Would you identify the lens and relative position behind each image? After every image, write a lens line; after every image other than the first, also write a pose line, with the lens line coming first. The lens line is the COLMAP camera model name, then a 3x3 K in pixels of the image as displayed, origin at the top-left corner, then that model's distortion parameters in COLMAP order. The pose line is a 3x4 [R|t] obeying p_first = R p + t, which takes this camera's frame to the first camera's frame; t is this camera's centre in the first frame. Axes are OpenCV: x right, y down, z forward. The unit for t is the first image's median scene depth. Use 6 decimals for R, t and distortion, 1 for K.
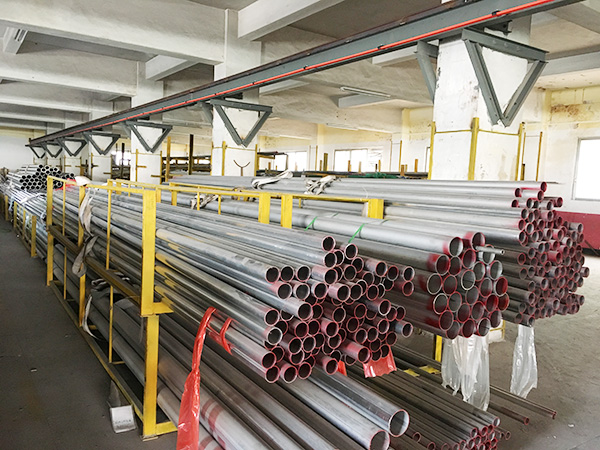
lens RADIAL K [[507.7, 0, 300.0], [0, 507.7, 225.0], [0, 0, 1]] dist [0.078487, -0.108785]
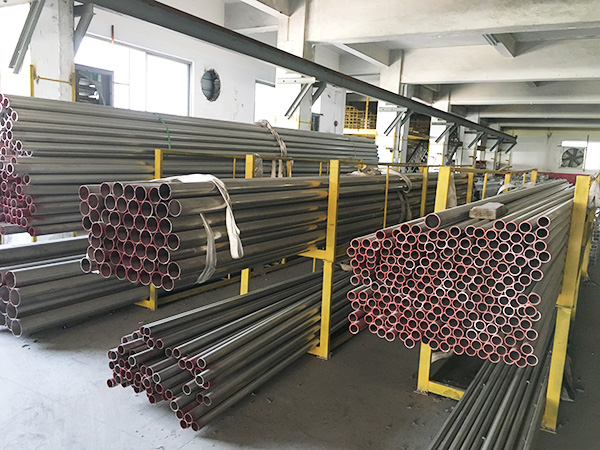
lens RADIAL K [[507.7, 0, 300.0], [0, 507.7, 225.0], [0, 0, 1]] dist [0.078487, -0.108785]
pose [[0.441147, 0.097322, -0.892142, 0.661819], [-0.106337, 0.992768, 0.055718, -0.014011], [0.891113, 0.070288, 0.448305, 0.487869]]
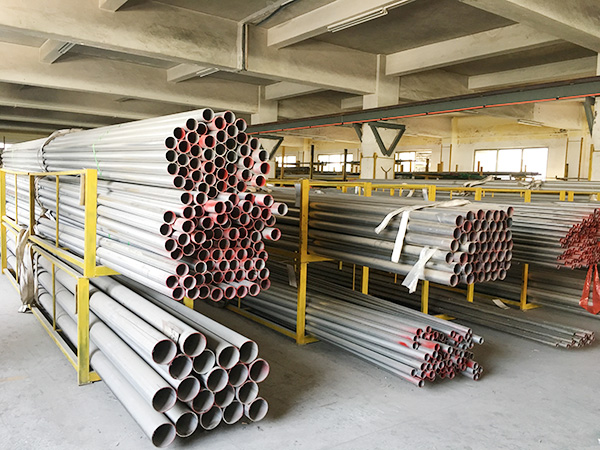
lens RADIAL K [[507.7, 0, 300.0], [0, 507.7, 225.0], [0, 0, 1]] dist [0.078487, -0.108785]
pose [[0.998570, -0.022429, 0.048525, -0.299082], [0.022173, 0.999737, 0.005799, 0.009417], [-0.048642, -0.004715, 0.998805, -0.233461]]
